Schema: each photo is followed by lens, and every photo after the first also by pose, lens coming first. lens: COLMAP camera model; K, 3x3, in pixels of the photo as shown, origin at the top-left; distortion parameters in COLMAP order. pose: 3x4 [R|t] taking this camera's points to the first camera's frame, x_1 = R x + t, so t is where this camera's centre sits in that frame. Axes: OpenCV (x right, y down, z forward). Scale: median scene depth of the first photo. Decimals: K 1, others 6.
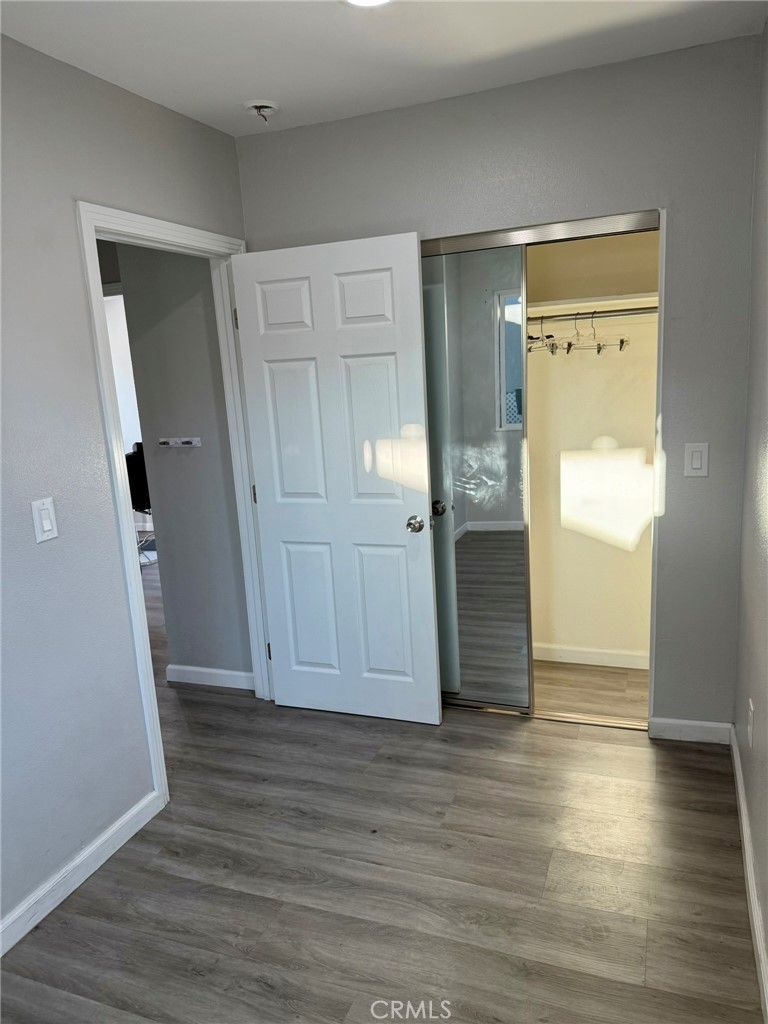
lens RADIAL K [[722.9, 0, 384.0], [0, 722.9, 512.0], [0, 0, 1]] dist [0.206186, -0.159233]
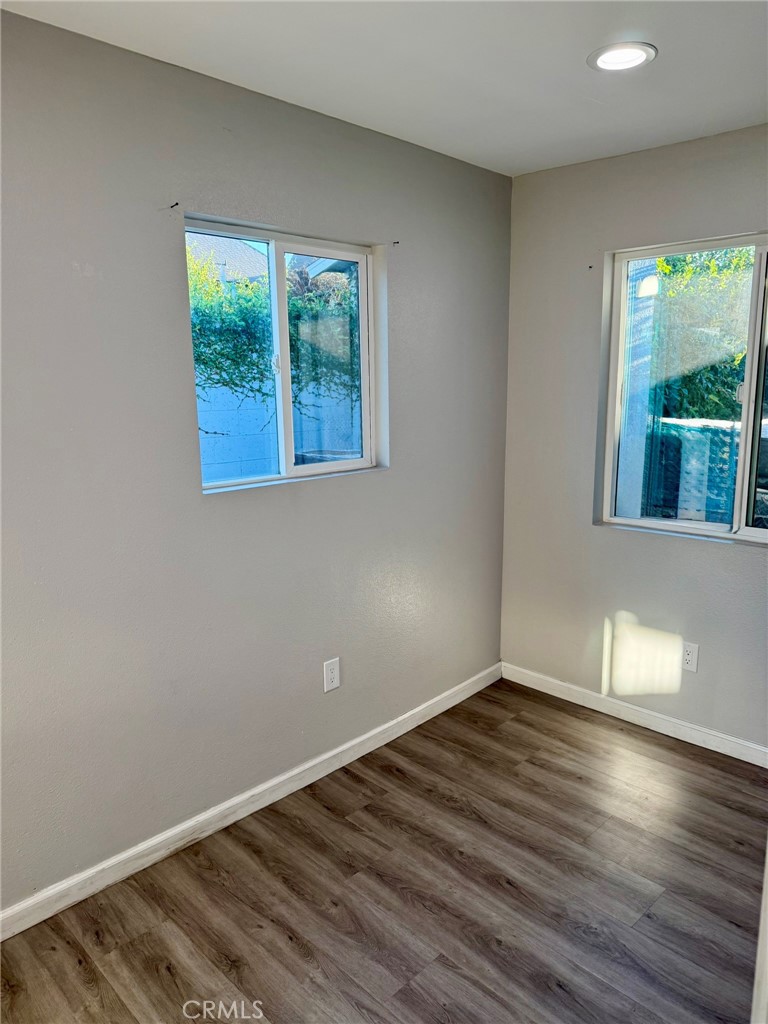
lens RADIAL K [[722.9, 0, 384.0], [0, 722.9, 512.0], [0, 0, 1]] dist [0.206186, -0.159233]
pose [[-0.909706, 0.007743, 0.415180, -0.460169], [0.161899, 0.927319, 0.337445, -0.317432], [-0.382391, 0.374193, -0.844841, 1.608842]]
